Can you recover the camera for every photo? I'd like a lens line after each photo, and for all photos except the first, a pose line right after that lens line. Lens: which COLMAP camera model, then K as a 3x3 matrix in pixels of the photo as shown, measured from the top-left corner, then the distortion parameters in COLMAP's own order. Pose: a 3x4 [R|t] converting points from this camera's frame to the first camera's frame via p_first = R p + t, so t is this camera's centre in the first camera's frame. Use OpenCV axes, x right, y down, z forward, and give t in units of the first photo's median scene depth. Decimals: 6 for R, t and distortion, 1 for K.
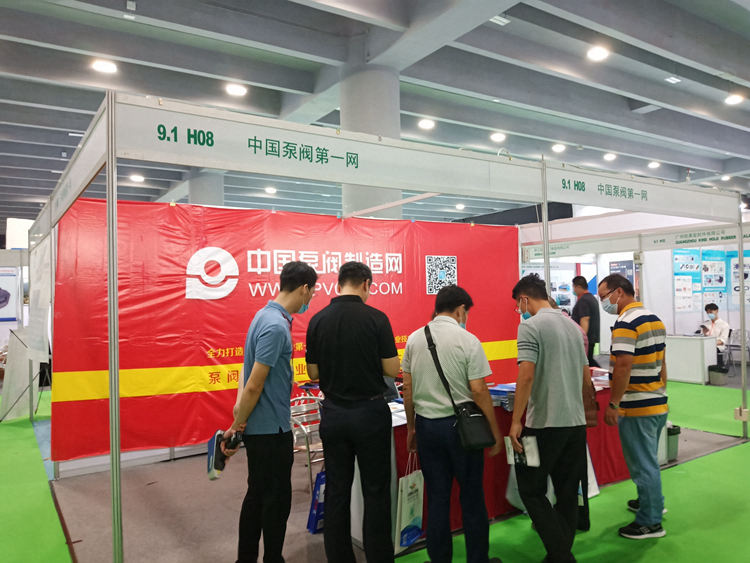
lens RADIAL K [[592.7, 0, 377.3], [0, 592.7, 281.5], [0, 0, 1]] dist [0.053861, -0.102505]
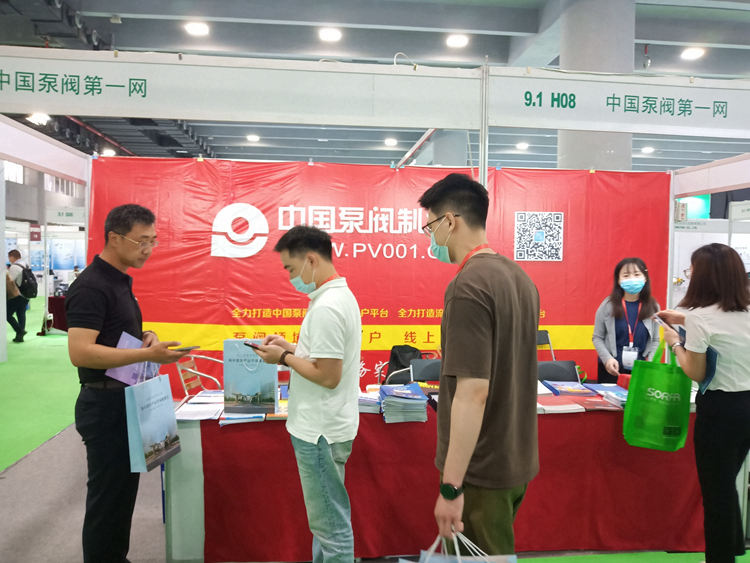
lens RADIAL K [[592.7, 0, 373.8], [0, 592.7, 280.0], [0, 0, 1]] dist [0.053861, -0.102505]
pose [[0.884746, 0.048332, -0.463560, 0.327334], [-0.019126, 0.997536, 0.067502, -0.002951], [0.465680, -0.050856, 0.883490, 0.219571]]
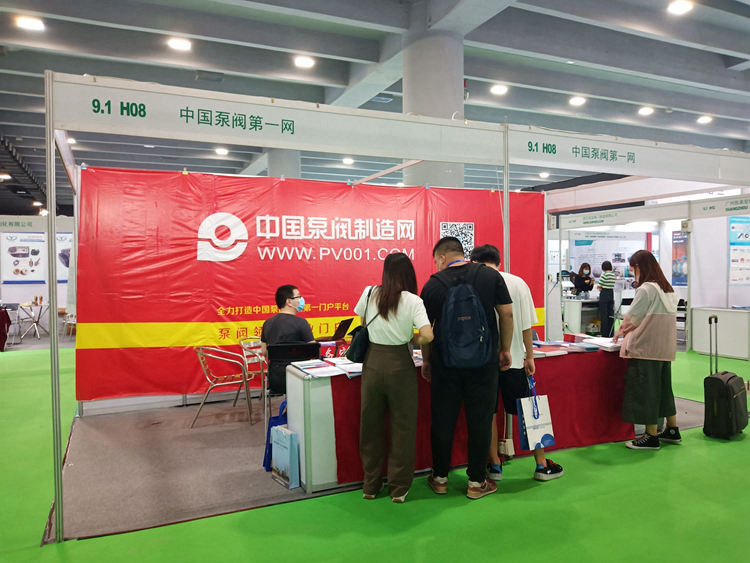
lens RADIAL K [[592.7, 0, 376.0], [0, 592.7, 281.4], [0, 0, 1]] dist [0.053861, -0.102505]
pose [[0.987897, 0.016657, -0.154212, 0.147401], [-0.009245, 0.998773, 0.048658, 0.009902], [0.154834, -0.046643, 0.986839, -0.021611]]
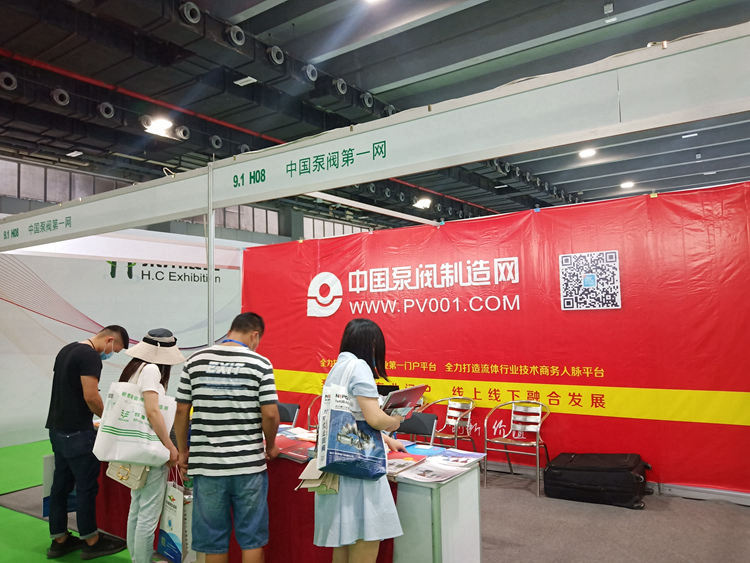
lens RADIAL K [[592.7, 0, 364.7], [0, 592.7, 274.6], [0, 0, 1]] dist [0.053861, -0.102505]
pose [[0.337697, -0.055771, -0.939601, 0.757150], [0.042136, 0.998138, -0.044101, 0.001405], [0.940311, -0.024699, 0.339418, 0.608092]]
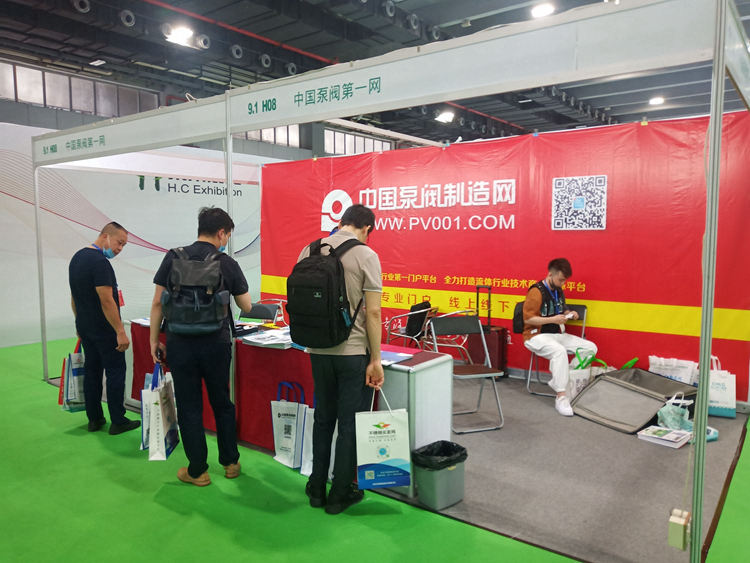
lens RADIAL K [[592.7, 0, 362.9], [0, 592.7, 282.6], [0, 0, 1]] dist [0.053861, -0.102505]
pose [[0.297911, 0.099462, -0.949398, 0.841594], [0.021989, 0.993578, 0.110991, -0.001155], [0.954340, -0.053942, 0.293810, 0.605004]]
